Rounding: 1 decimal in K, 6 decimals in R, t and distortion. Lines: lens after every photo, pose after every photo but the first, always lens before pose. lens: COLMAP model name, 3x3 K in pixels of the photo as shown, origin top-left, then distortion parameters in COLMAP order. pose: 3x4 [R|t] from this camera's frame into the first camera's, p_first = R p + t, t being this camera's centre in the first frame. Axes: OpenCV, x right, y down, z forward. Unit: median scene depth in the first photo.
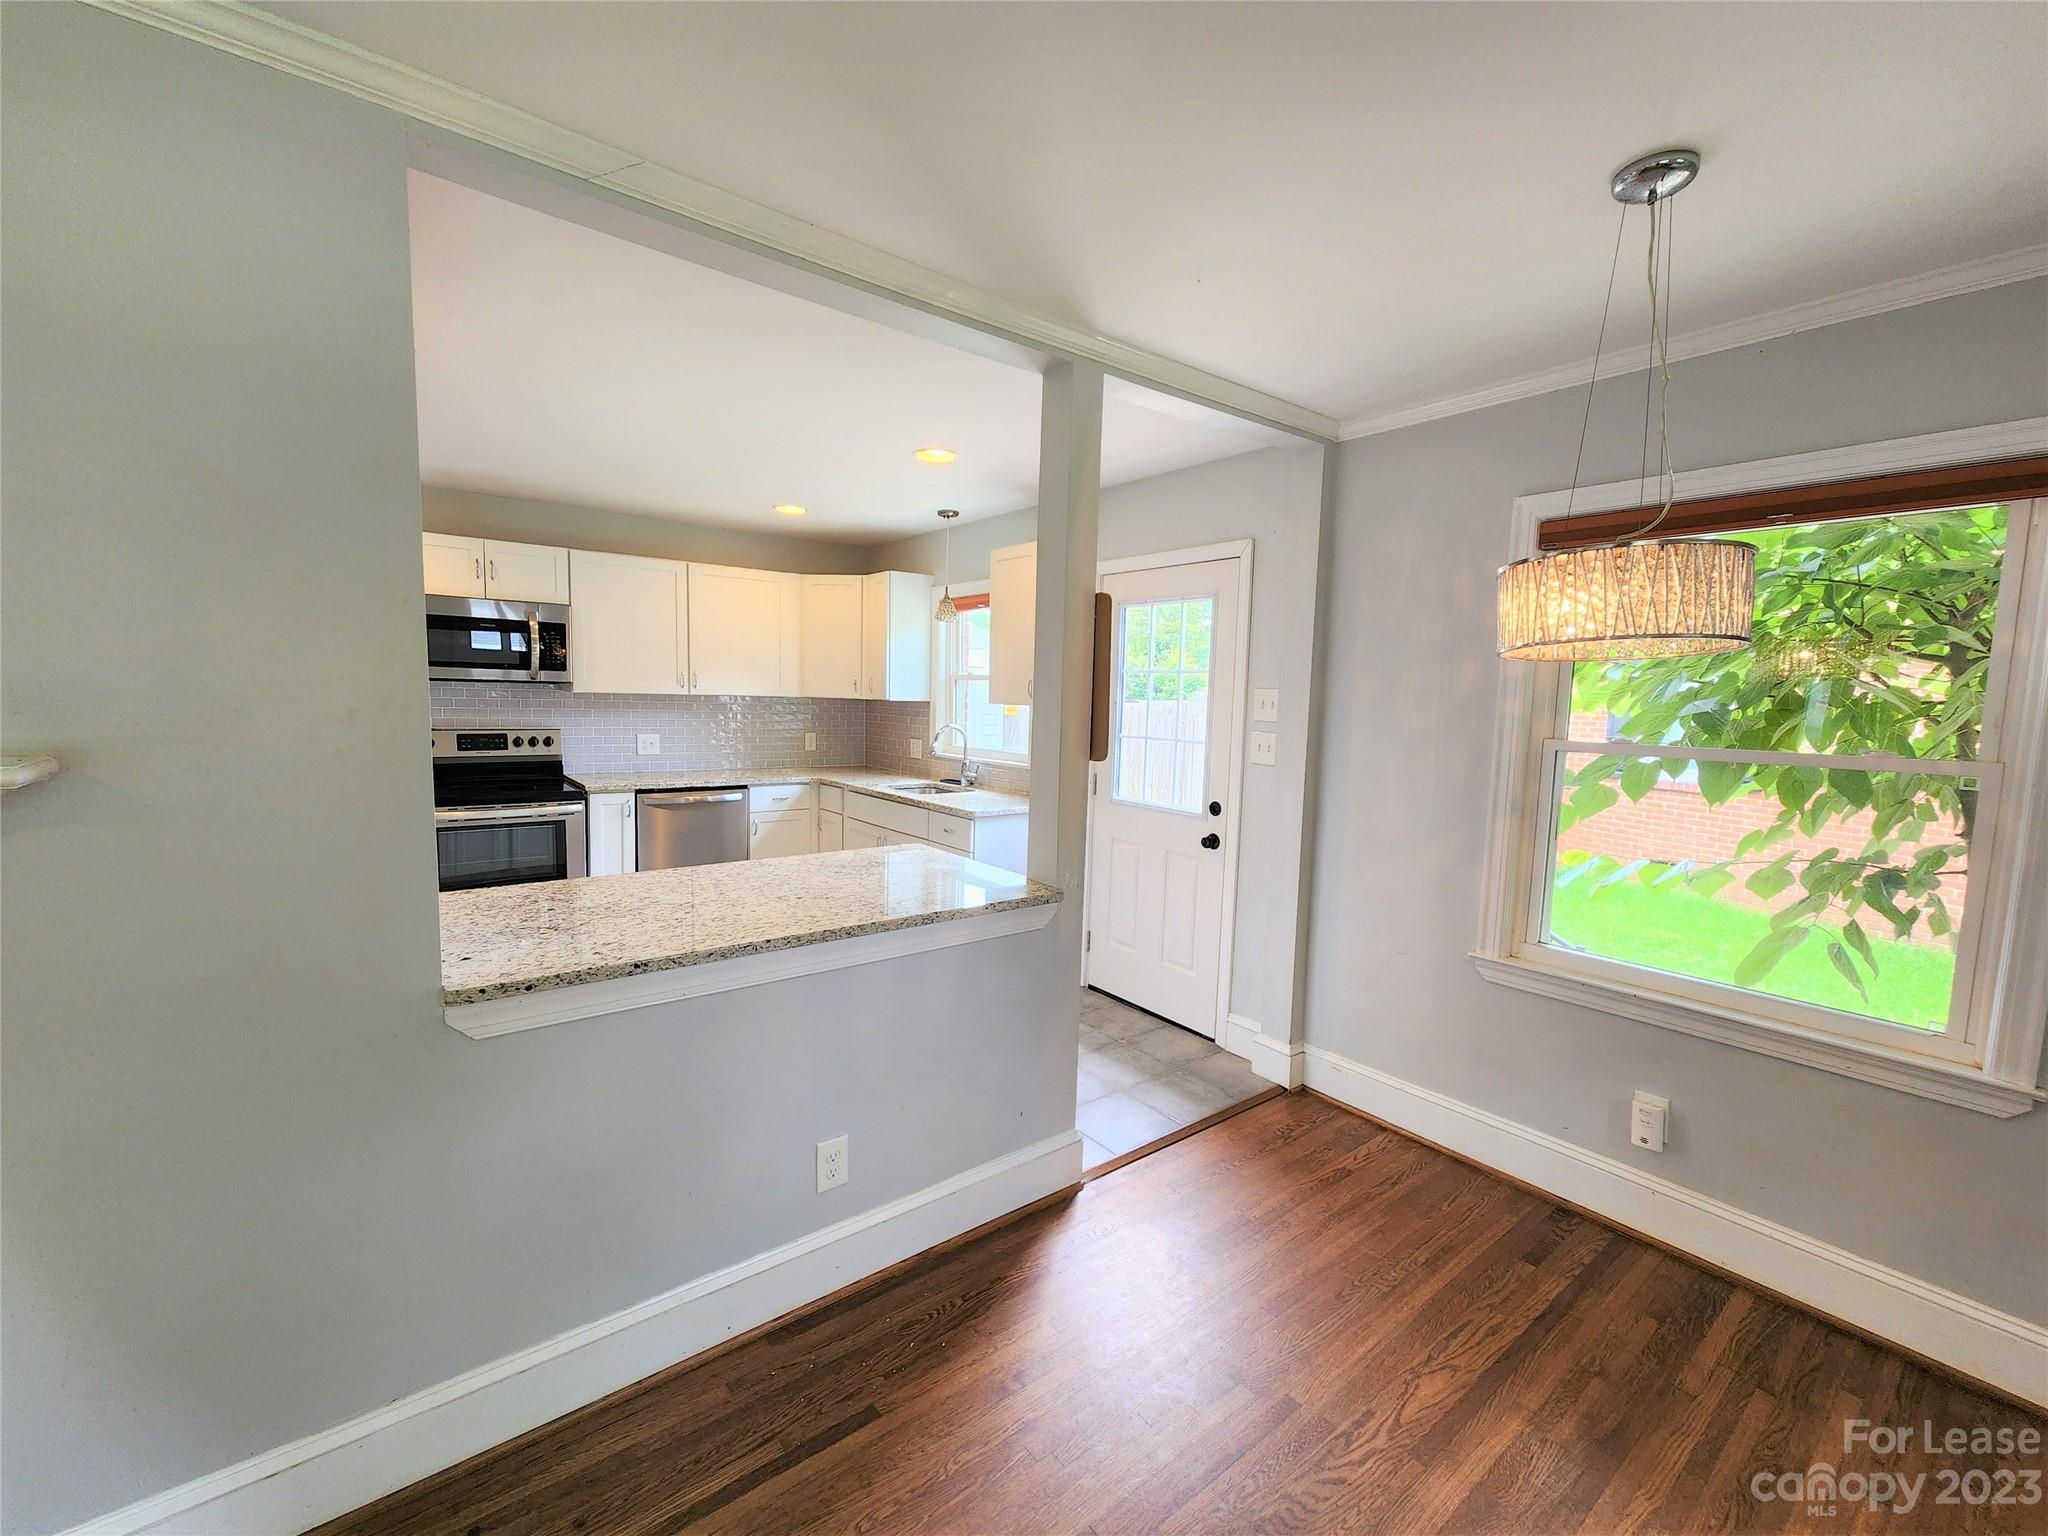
lens RADIAL K [[839.3, 0, 1023.4], [0, 839.3, 778.5], [0, 0, 1]] dist [0.003468, -0.002161]
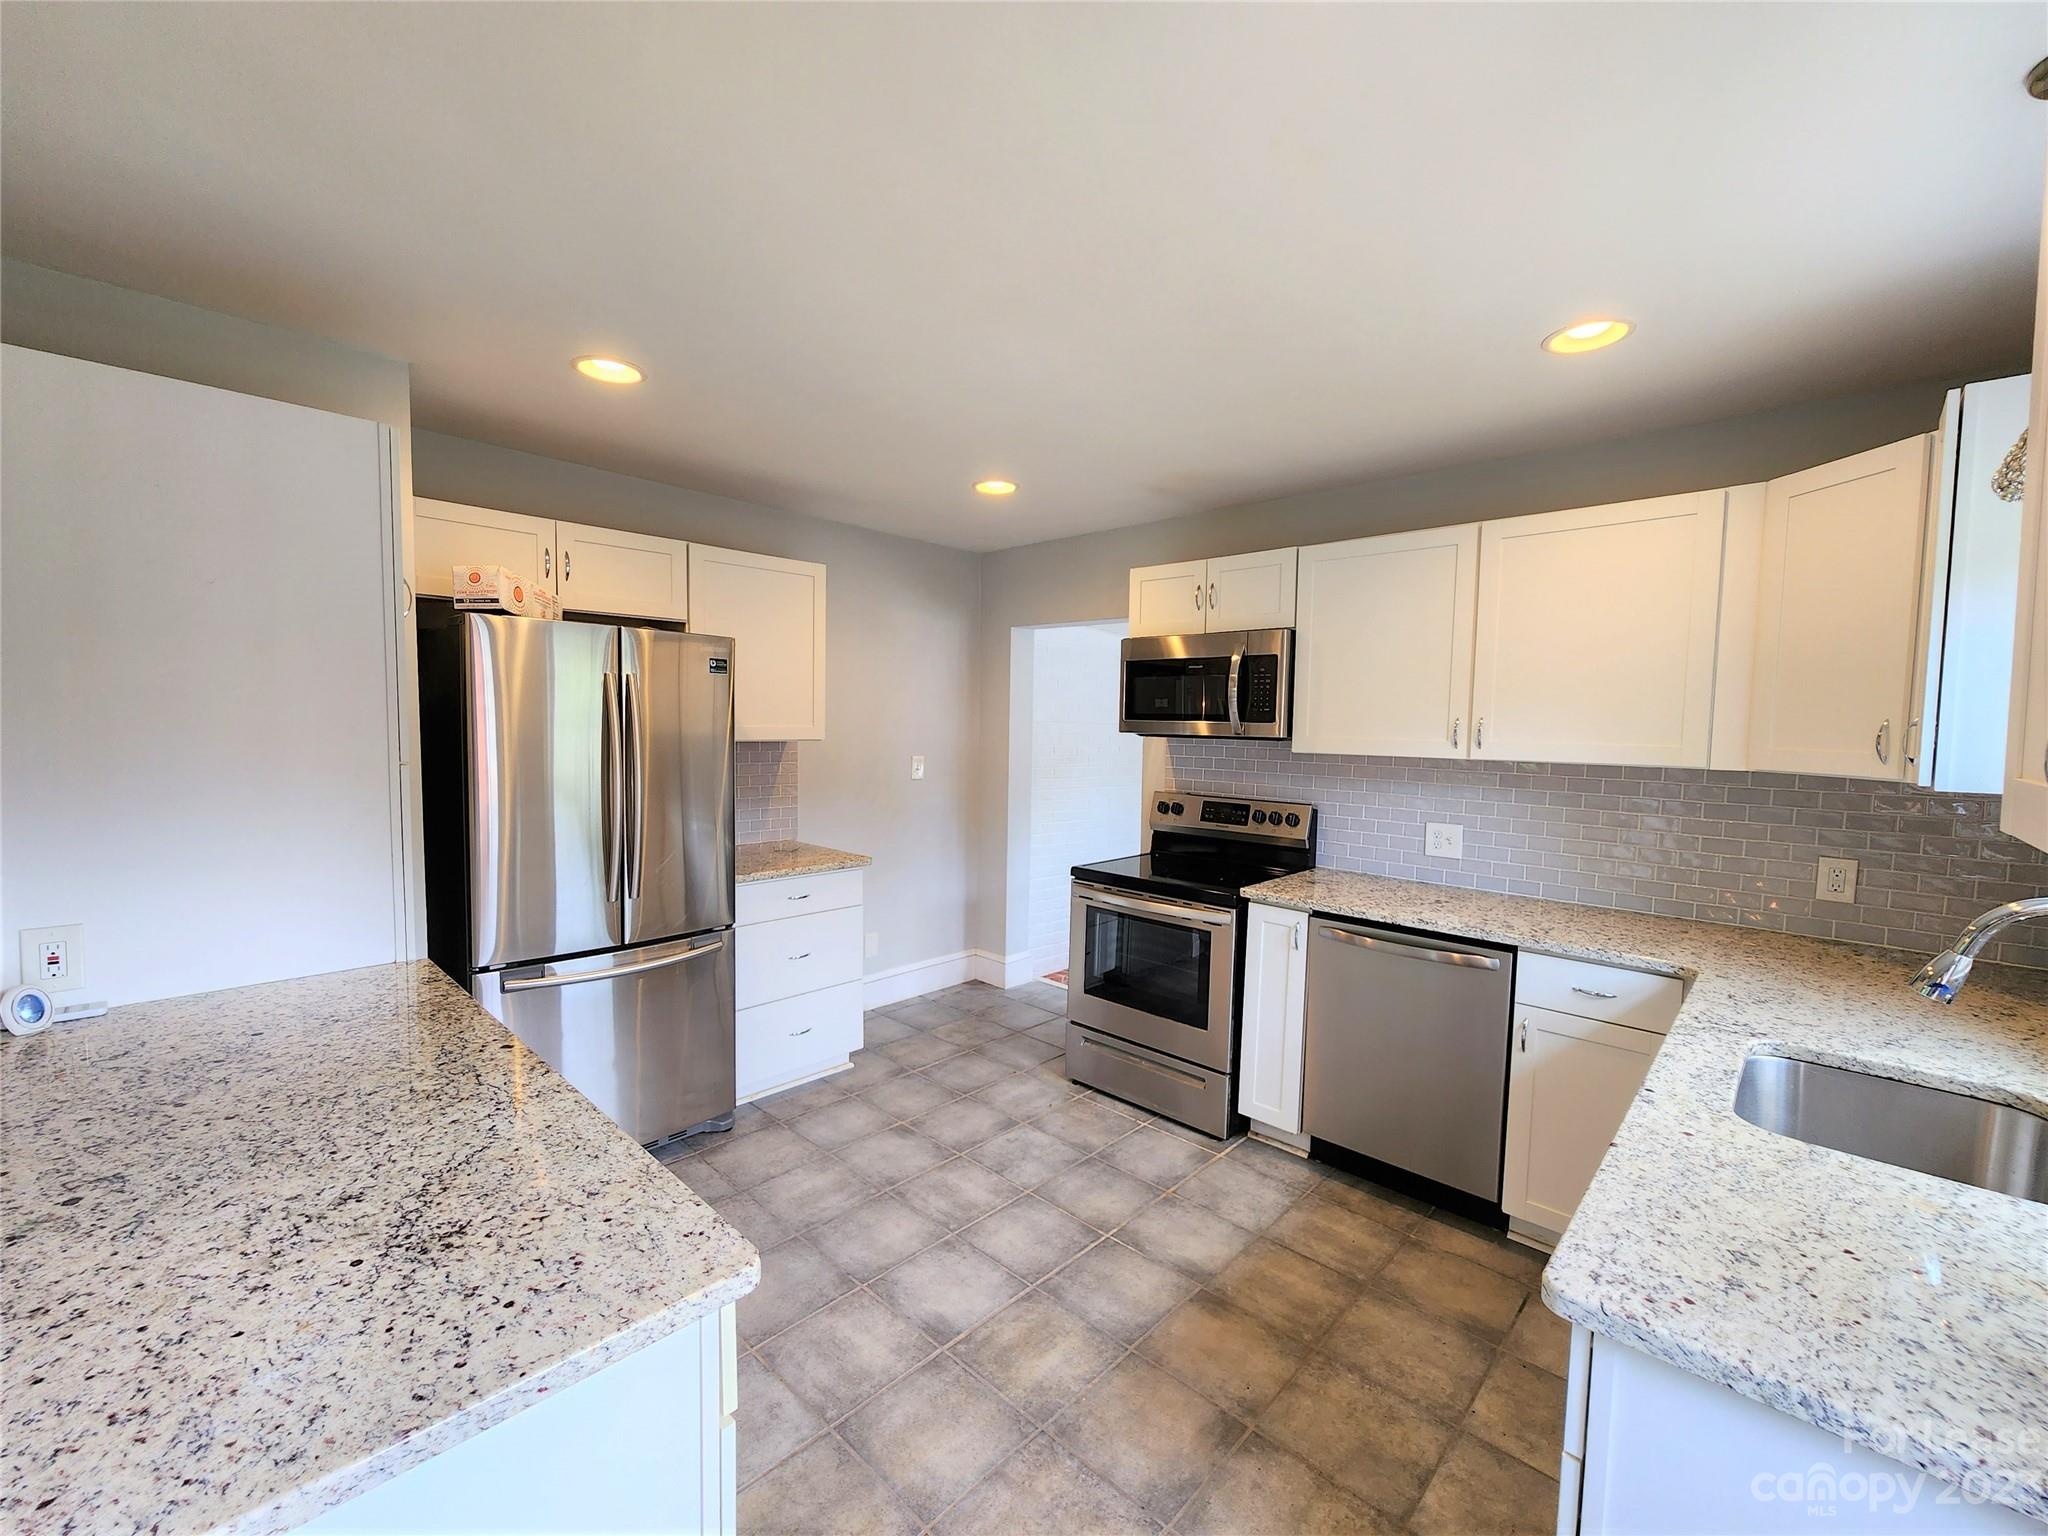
lens RADIAL K [[839.3, 0, 1023.5], [0, 839.3, 777.6], [0, 0, 1]] dist [0.003468, -0.002161]
pose [[0.153040, 0.041179, -0.987362, 0.113183], [-0.113752, 0.993224, 0.023792, -0.072762], [0.981651, 0.108674, 0.156688, 0.670820]]
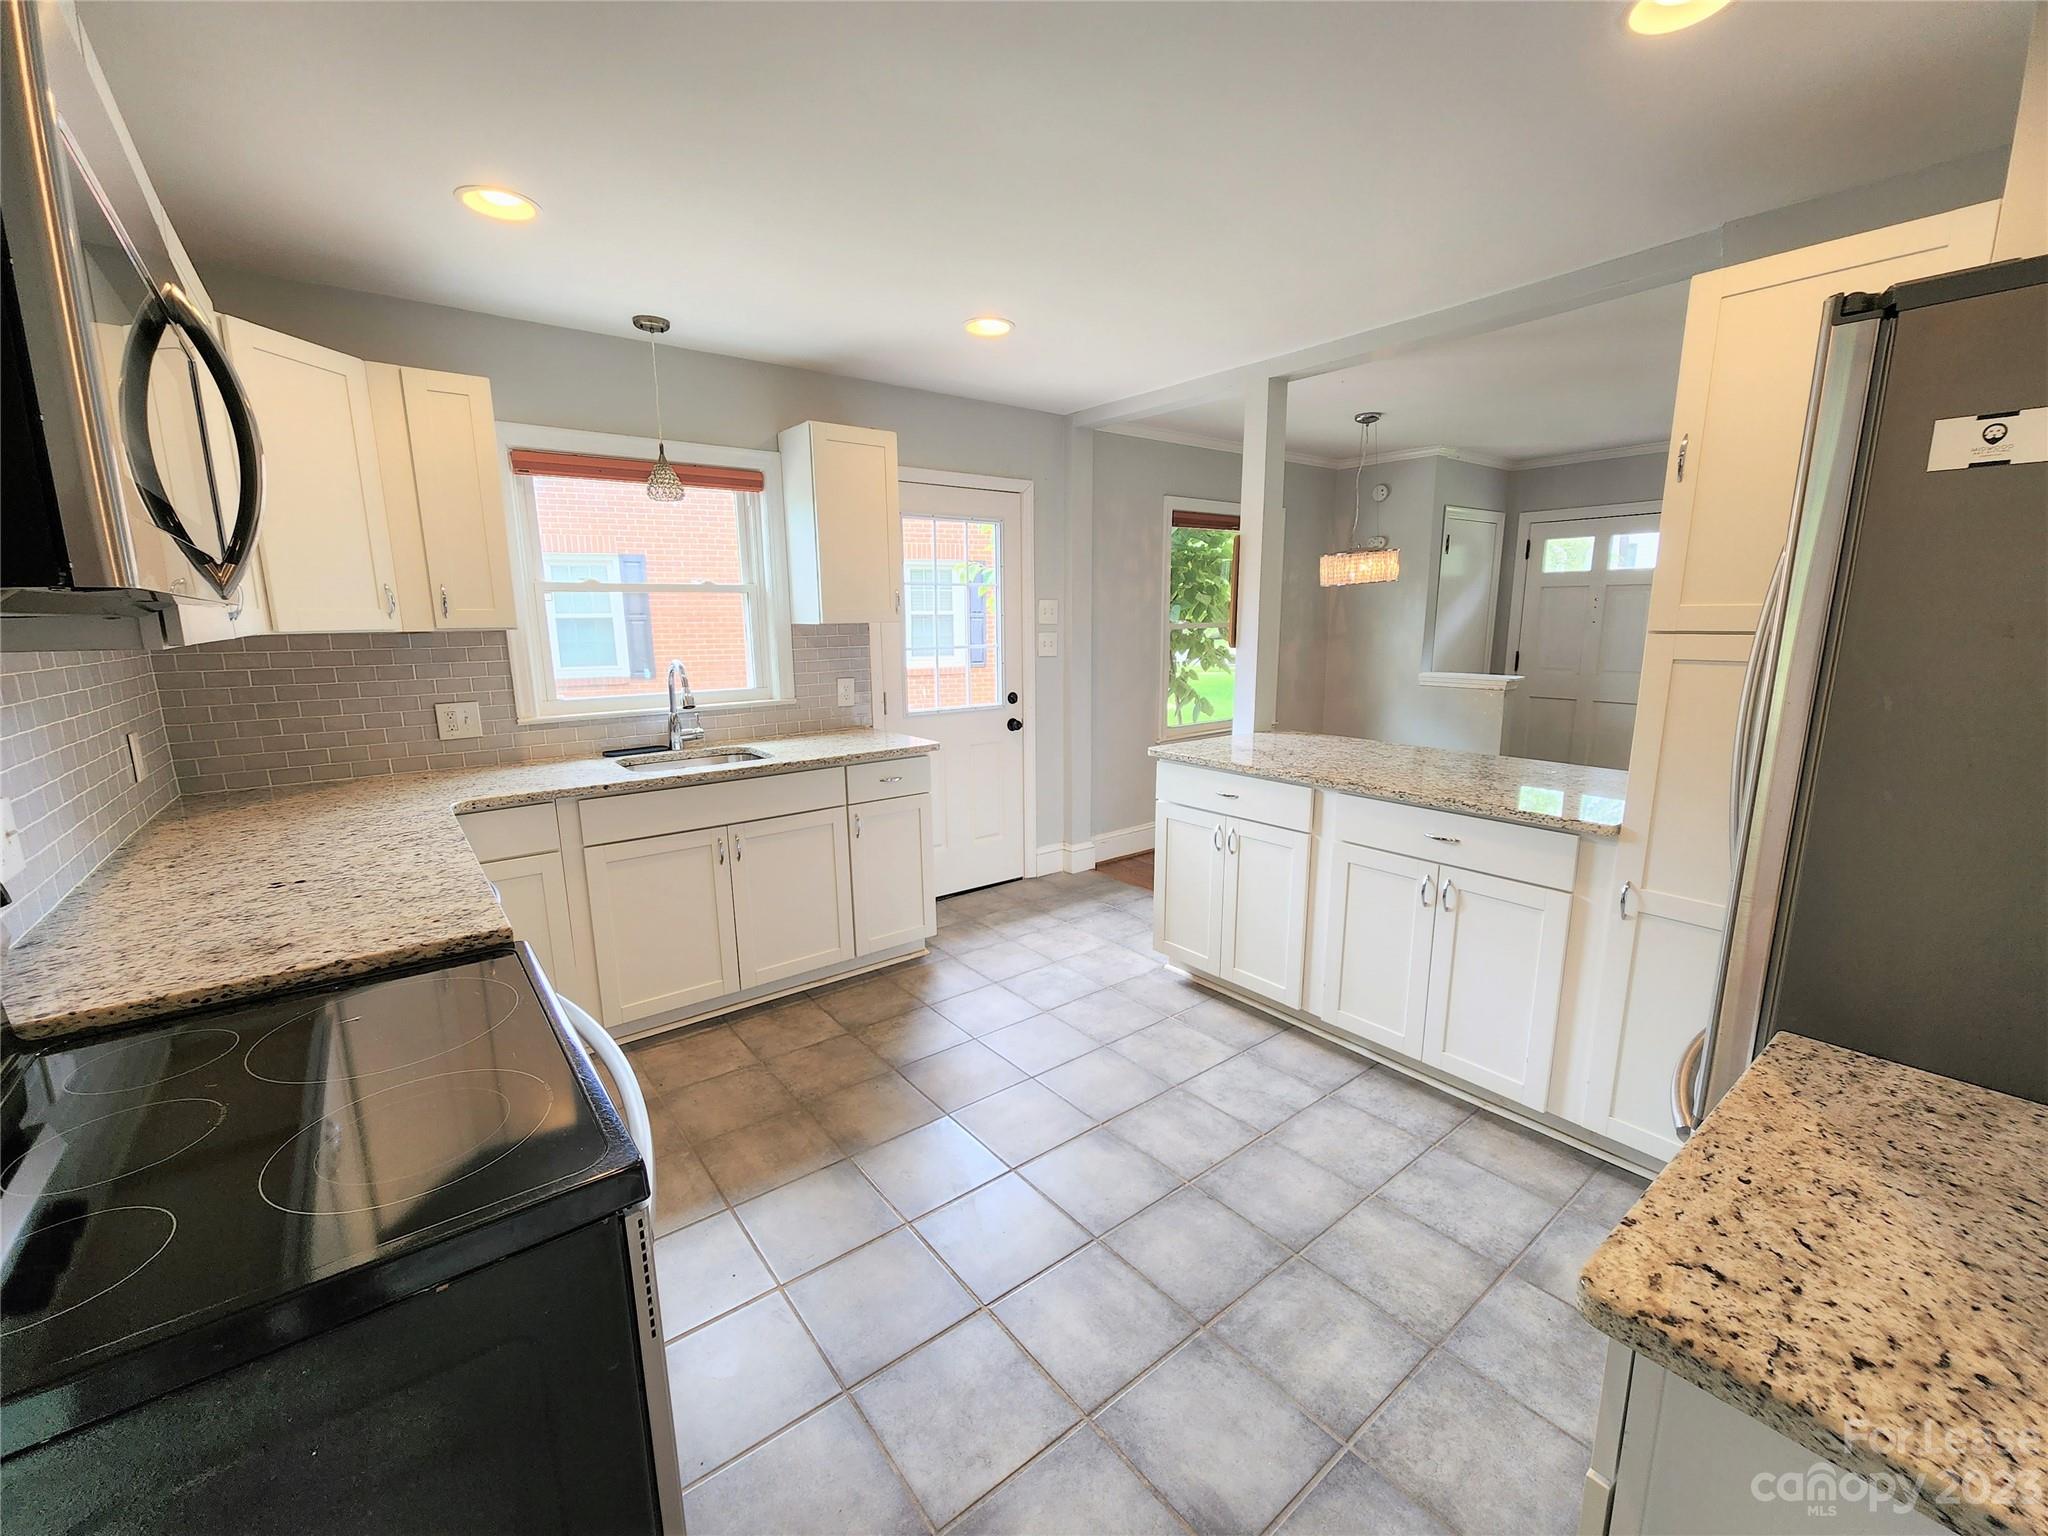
lens RADIAL K [[839.3, 0, 1023.8], [0, 839.3, 775.6], [0, 0, 1]] dist [0.003468, -0.002161]
pose [[-0.000776, -0.213830, 0.976871, -0.777483], [0.112673, 0.970632, 0.212553, -0.088391], [-0.993632, 0.110232, 0.023340, 0.743113]]
